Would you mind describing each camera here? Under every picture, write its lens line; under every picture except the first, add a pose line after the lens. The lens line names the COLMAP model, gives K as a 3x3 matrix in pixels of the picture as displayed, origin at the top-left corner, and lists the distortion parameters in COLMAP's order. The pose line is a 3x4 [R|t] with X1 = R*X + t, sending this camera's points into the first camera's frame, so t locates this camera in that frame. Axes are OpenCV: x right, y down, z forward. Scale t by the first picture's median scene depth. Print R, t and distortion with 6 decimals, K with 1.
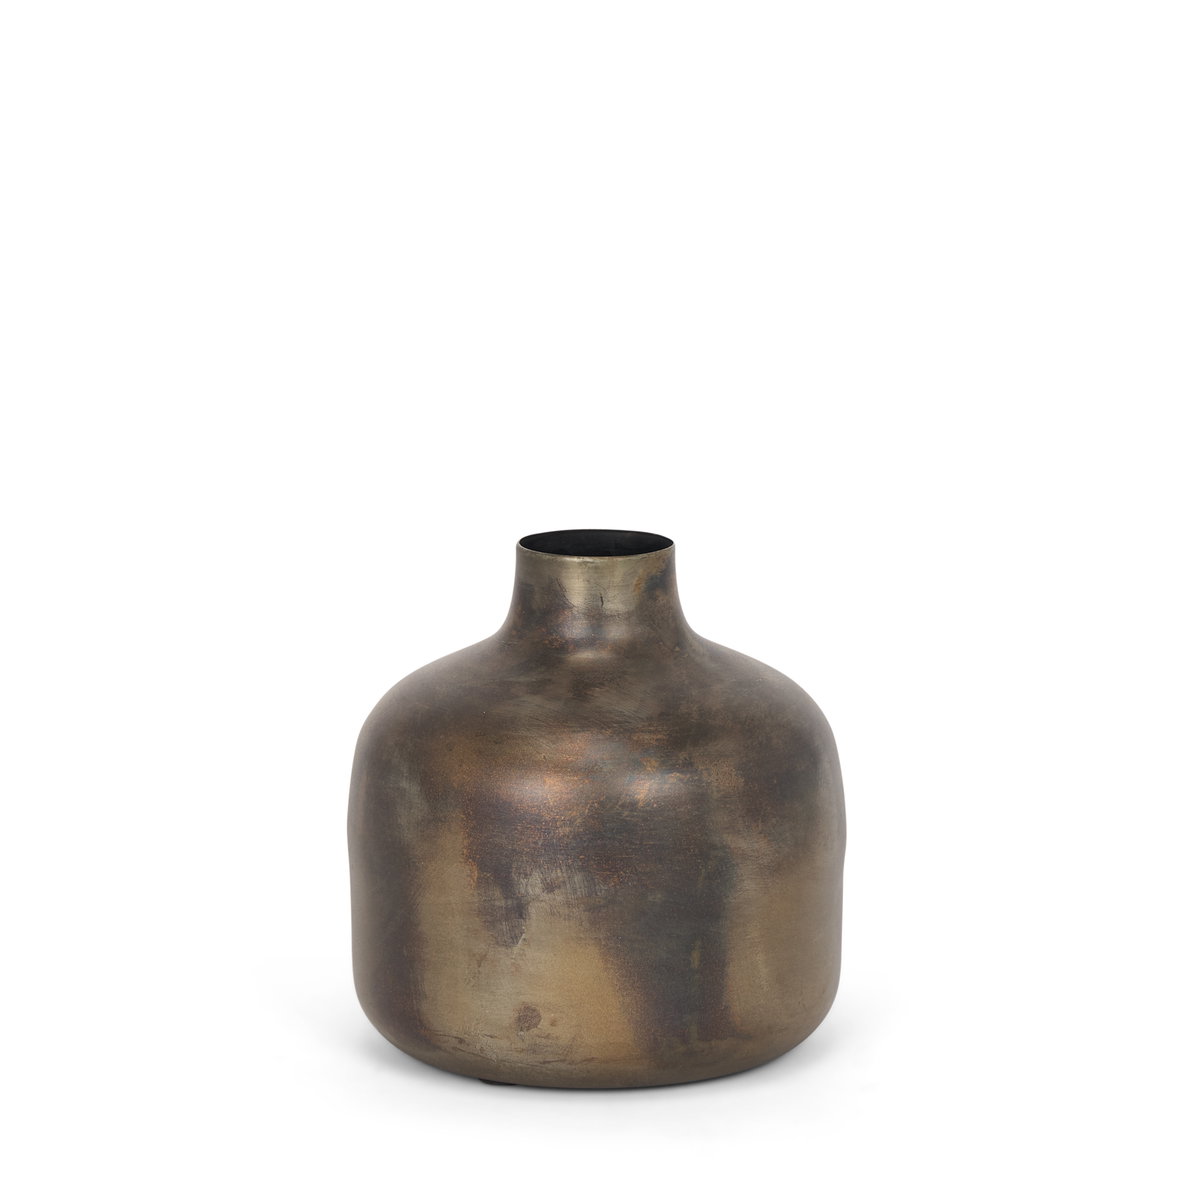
lens RADIAL K [[6645.5, 0, 601.8], [0, 6645.5, 600.1], [0, 0, 1]] dist [-0.048296, 0.000000]
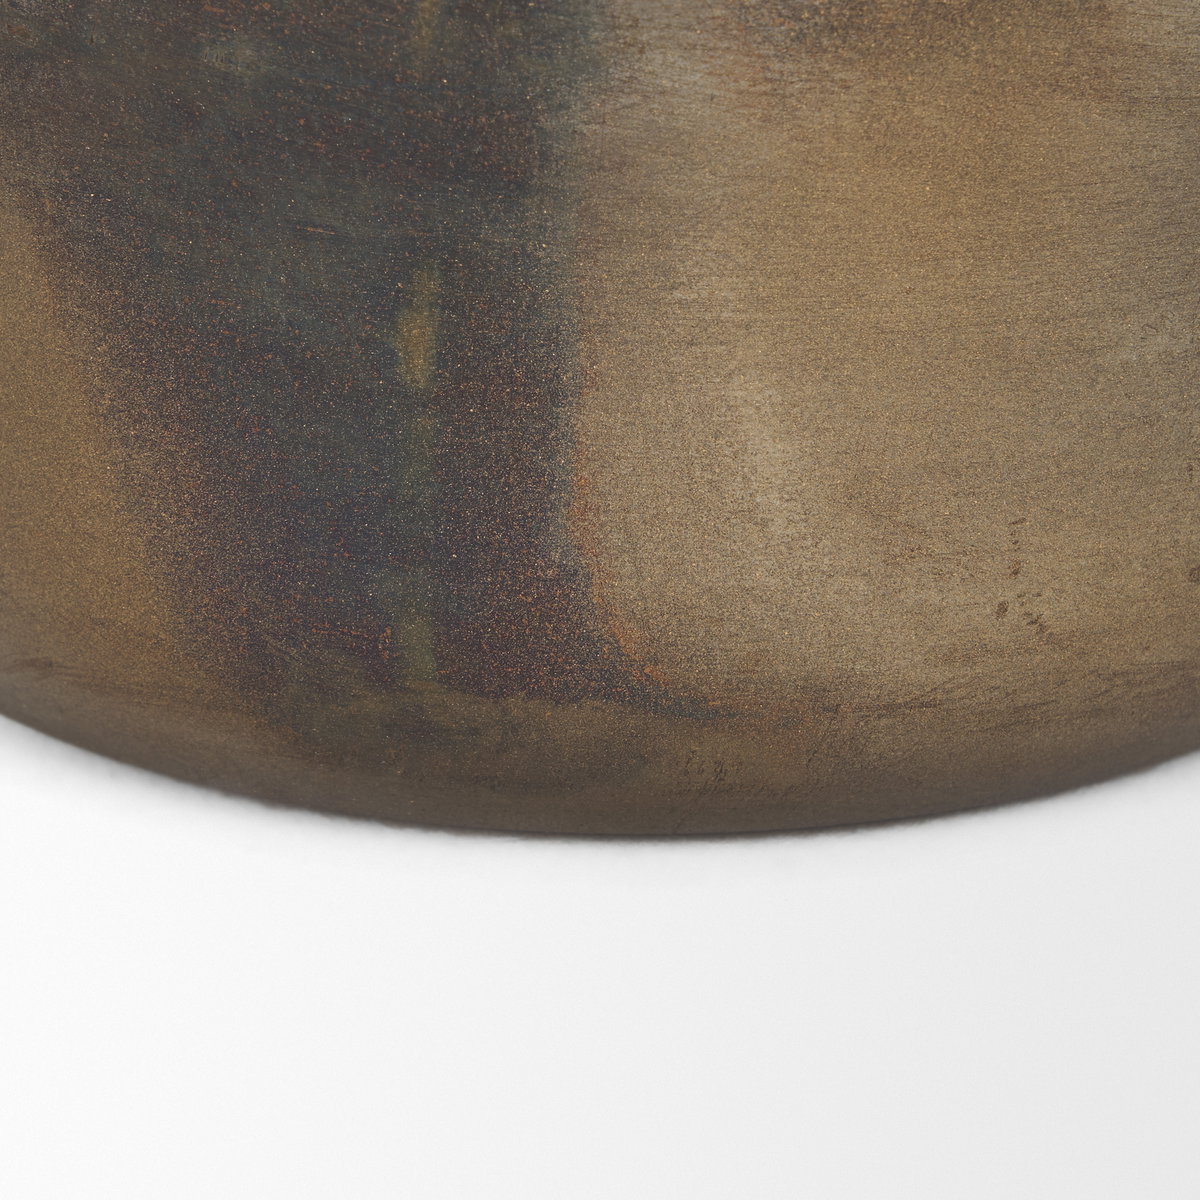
lens RADIAL K [[6645.5, 0, 598.0], [0, 6645.5, 598.0], [0, 0, 1]] dist [-0.048296, 0.000000]
pose [[0.817509, 0.214673, -0.534411, 0.144890], [-0.114908, 0.970074, 0.213900, 0.012205], [0.564337, -0.113457, 0.817711, 0.813014]]
